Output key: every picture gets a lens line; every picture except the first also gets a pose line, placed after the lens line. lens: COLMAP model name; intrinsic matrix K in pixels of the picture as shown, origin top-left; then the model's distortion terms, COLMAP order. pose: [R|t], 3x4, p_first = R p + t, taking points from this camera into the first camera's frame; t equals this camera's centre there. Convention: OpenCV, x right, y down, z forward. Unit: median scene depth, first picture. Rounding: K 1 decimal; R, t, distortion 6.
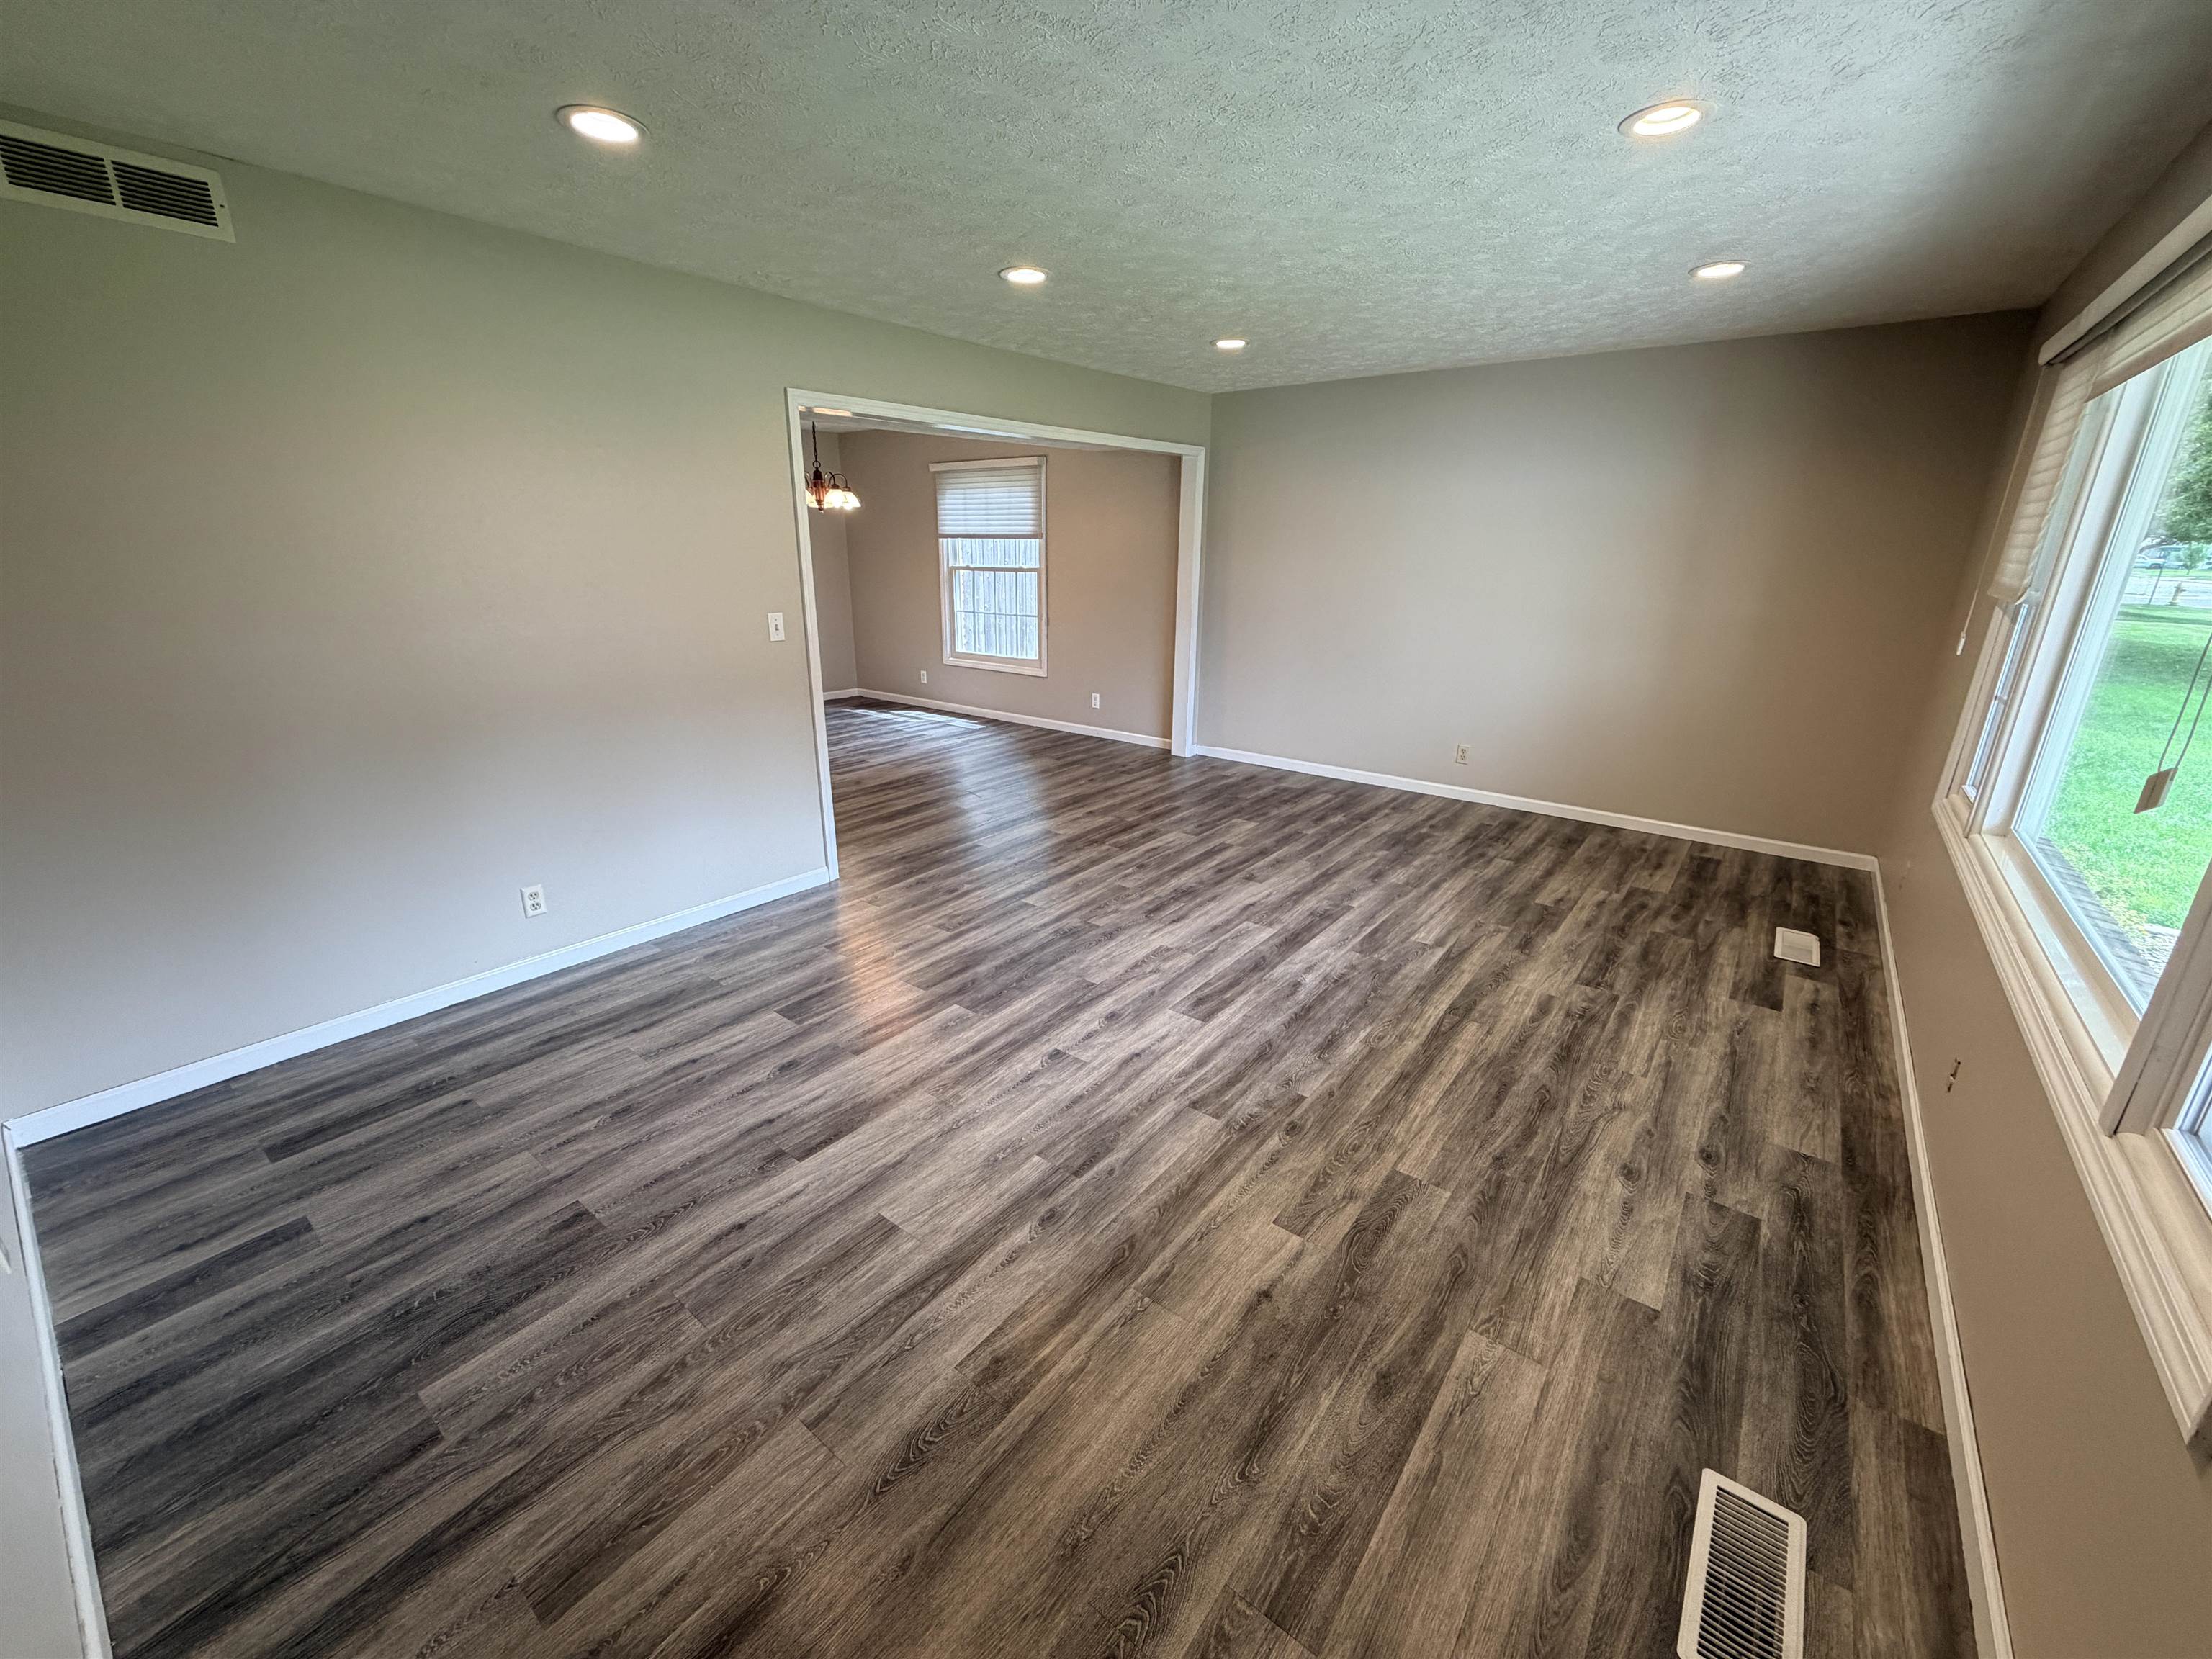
lens RADIAL K [[879.1, 0, 1102.1], [0, 879.1, 828.9], [0, 0, 1]] dist [0.000523, -0.000594]
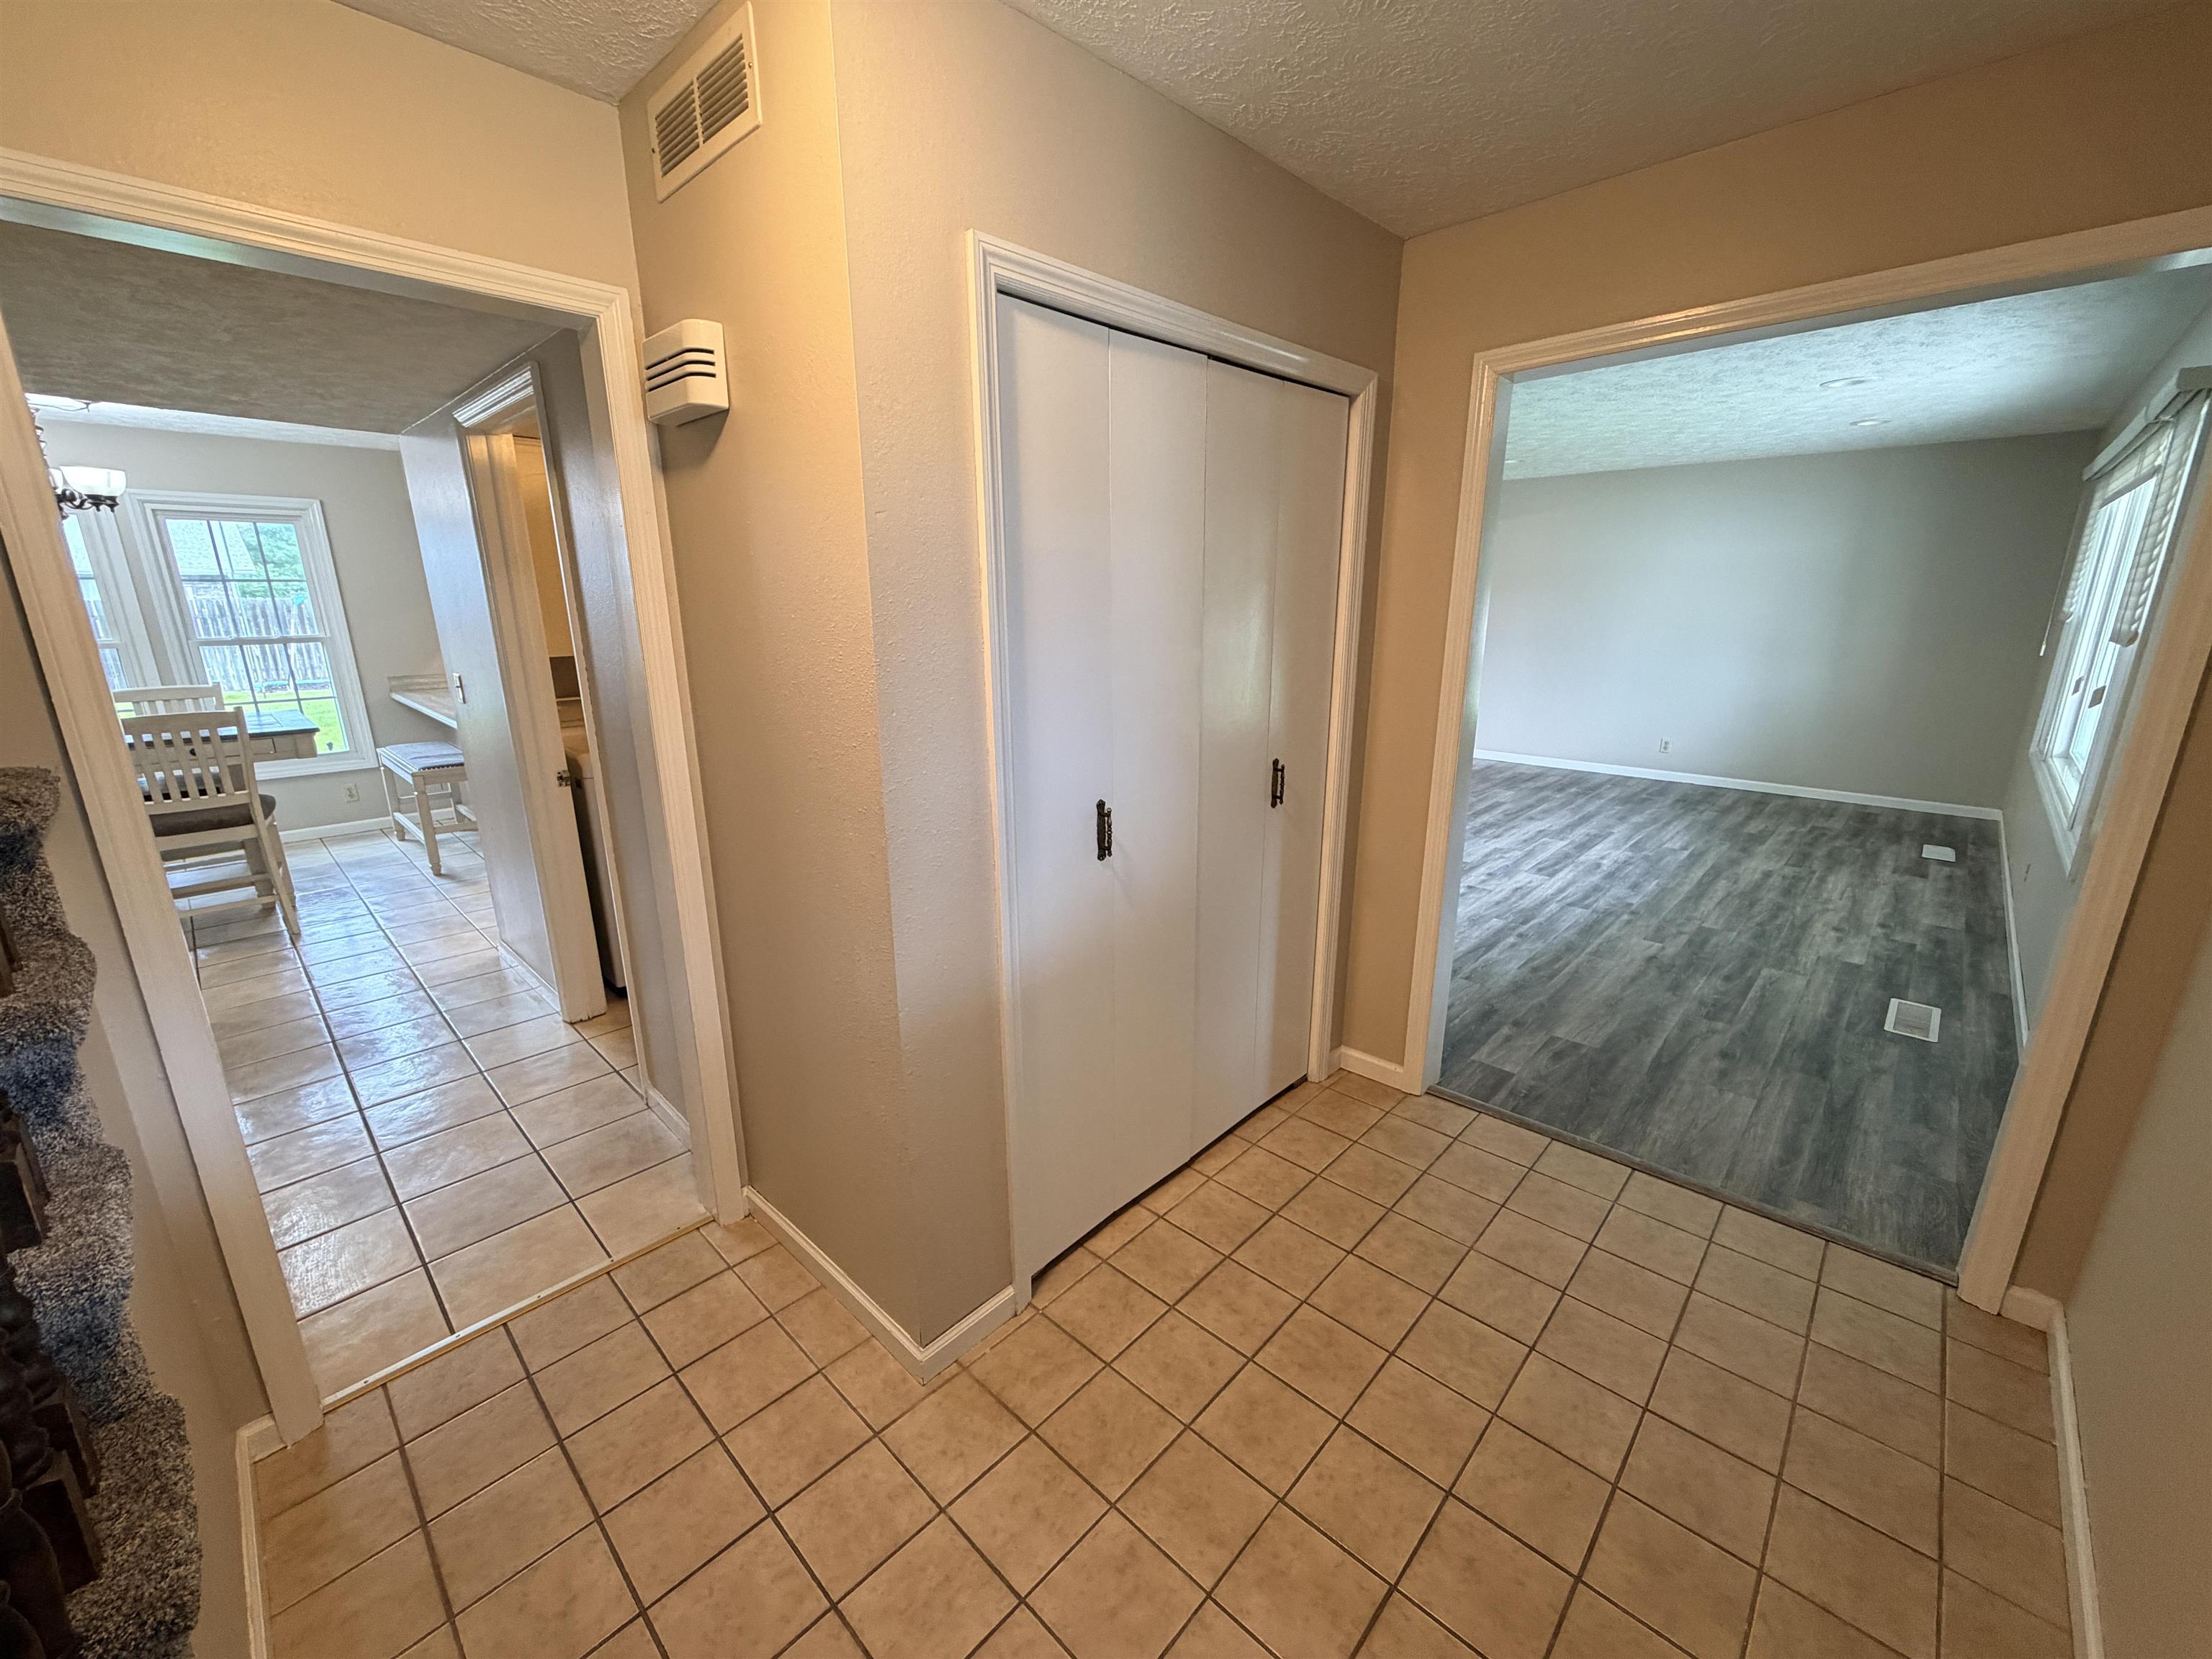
lens RADIAL K [[879.1, 0, 1102.1], [0, 879.1, 828.9], [0, 0, 1]] dist [0.000523, -0.000594]
pose [[0.994982, 0.010158, -0.099538, -0.555483], [-0.015490, 0.998477, -0.052942, 0.226434], [0.098849, 0.054218, 0.993624, -0.731990]]
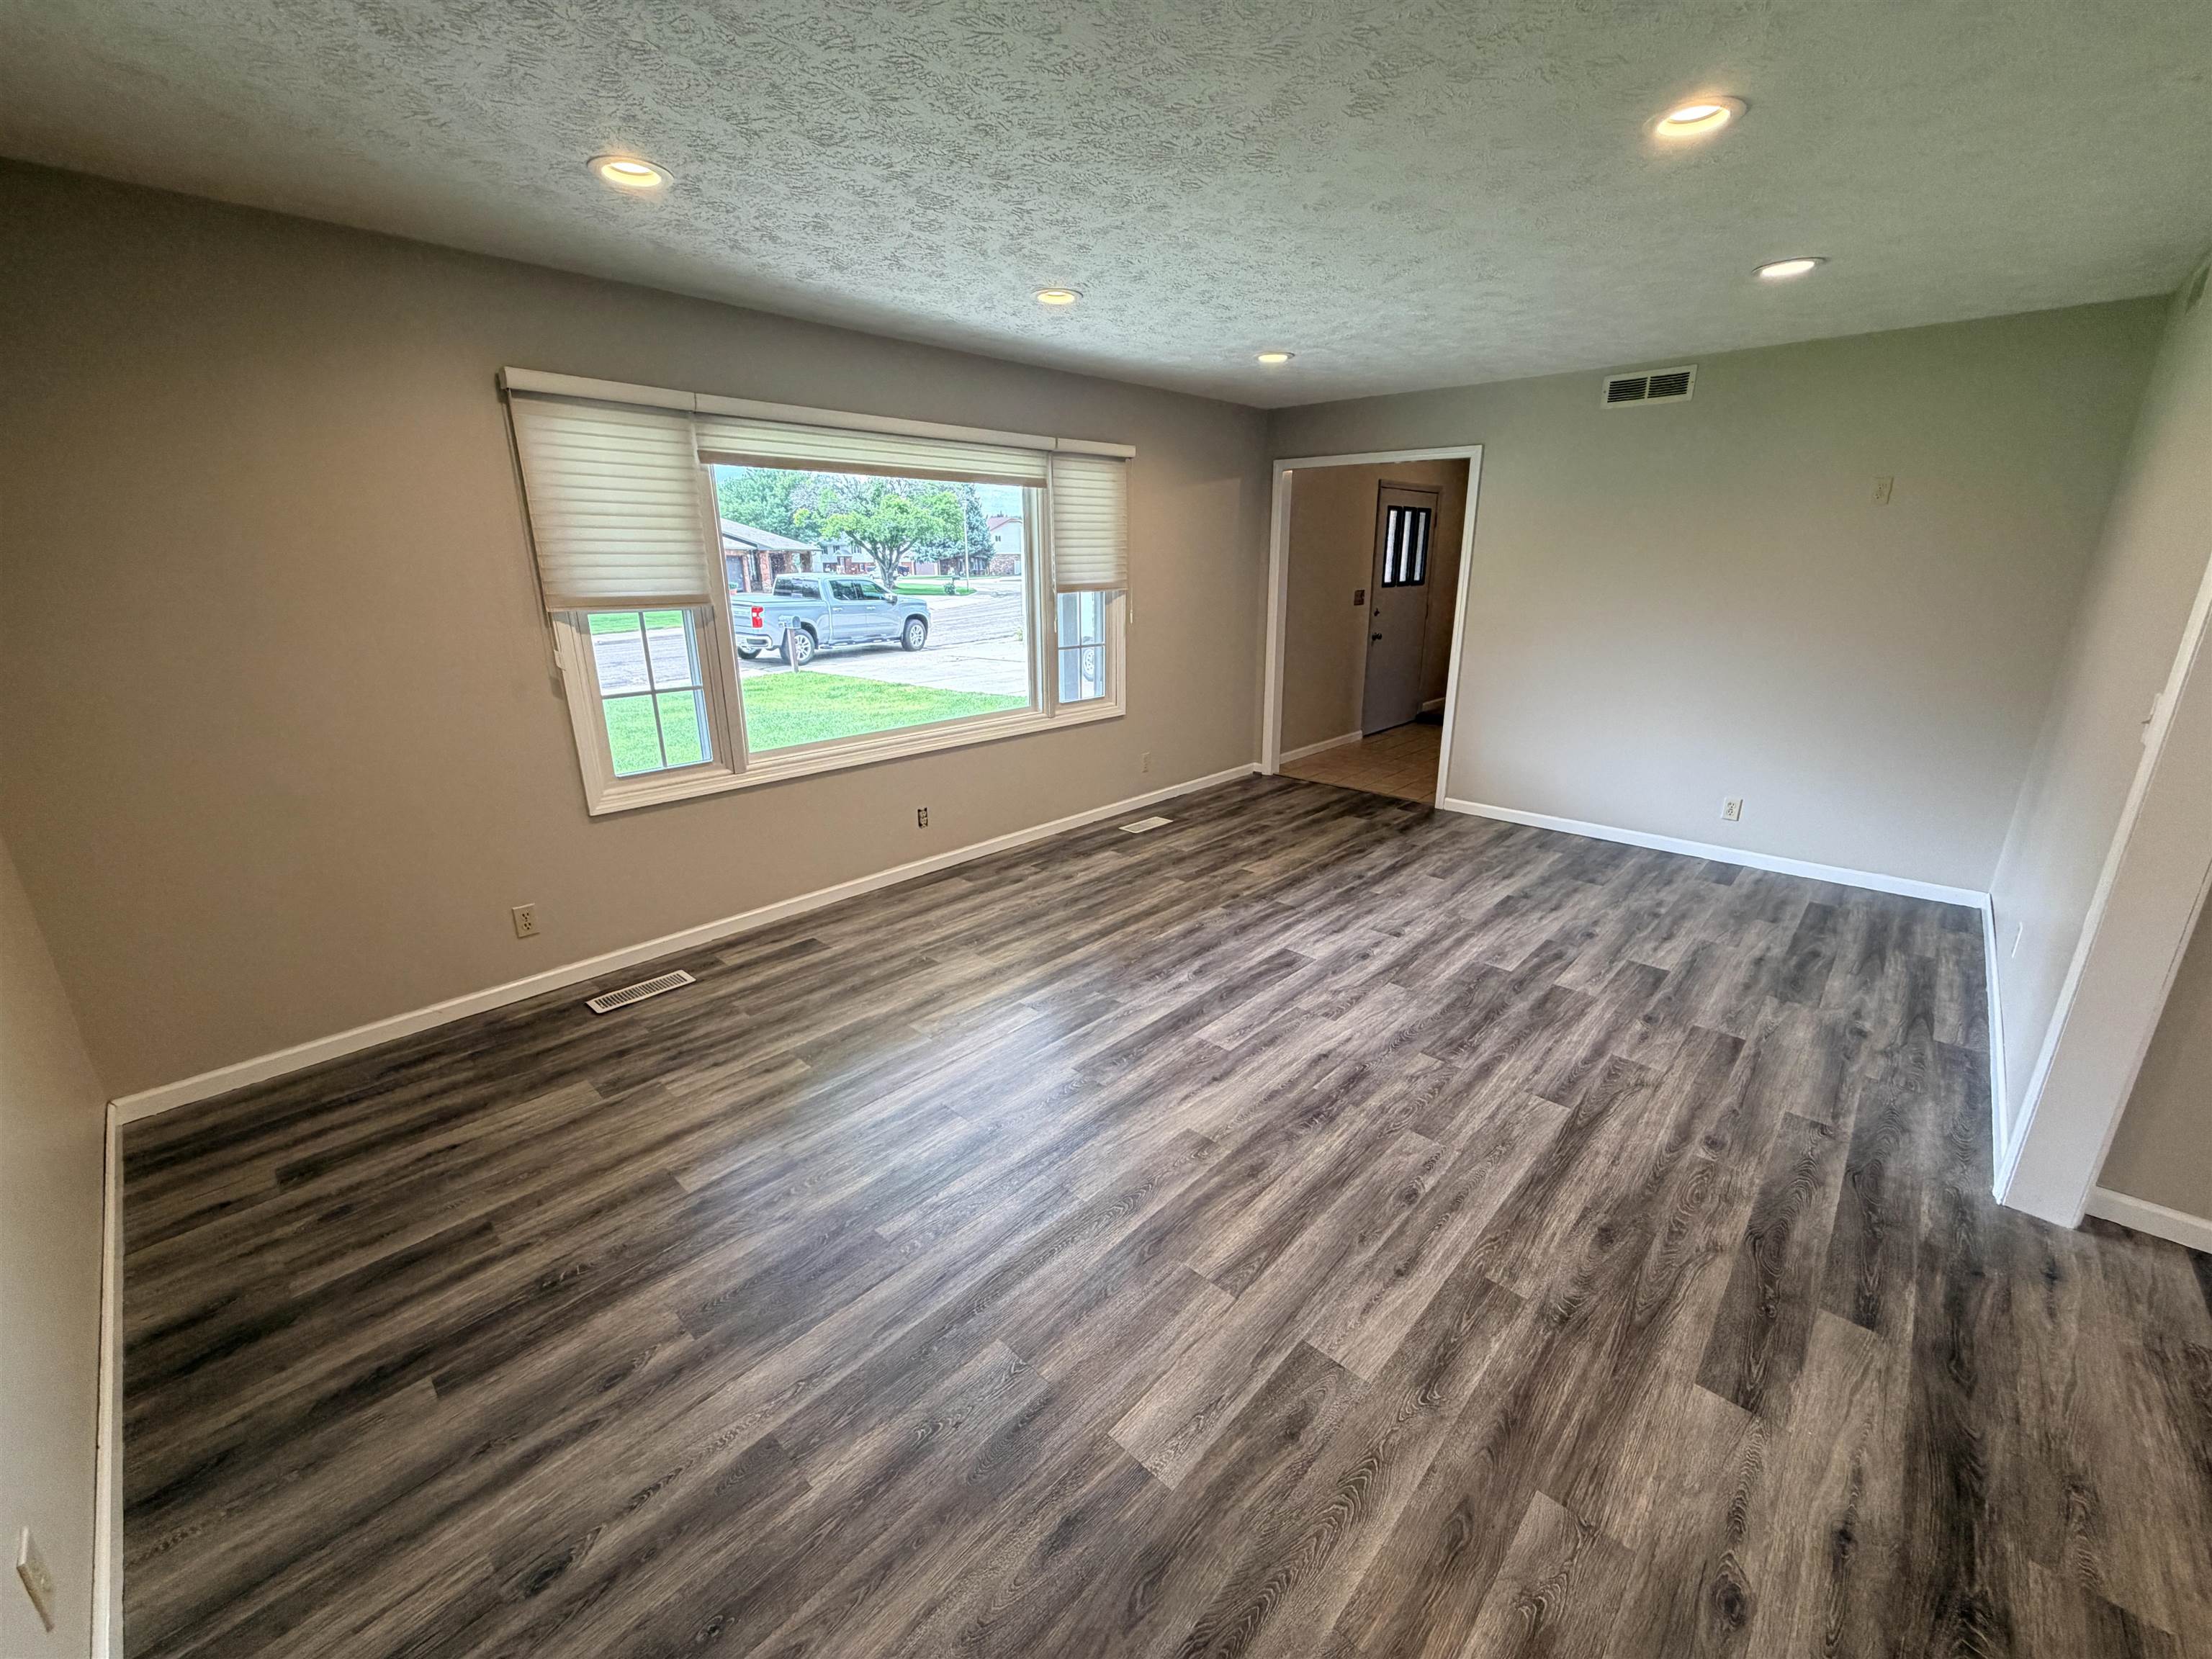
lens RADIAL K [[879.1, 0, 1102.1], [0, 879.1, 828.9], [0, 0, 1]] dist [0.000523, -0.000594]
pose [[-0.996025, -0.025579, 0.085324, 0.267317], [0.028197, 0.818083, 0.574409, -0.620209], [-0.084495, 0.574532, -0.814109, 1.896290]]
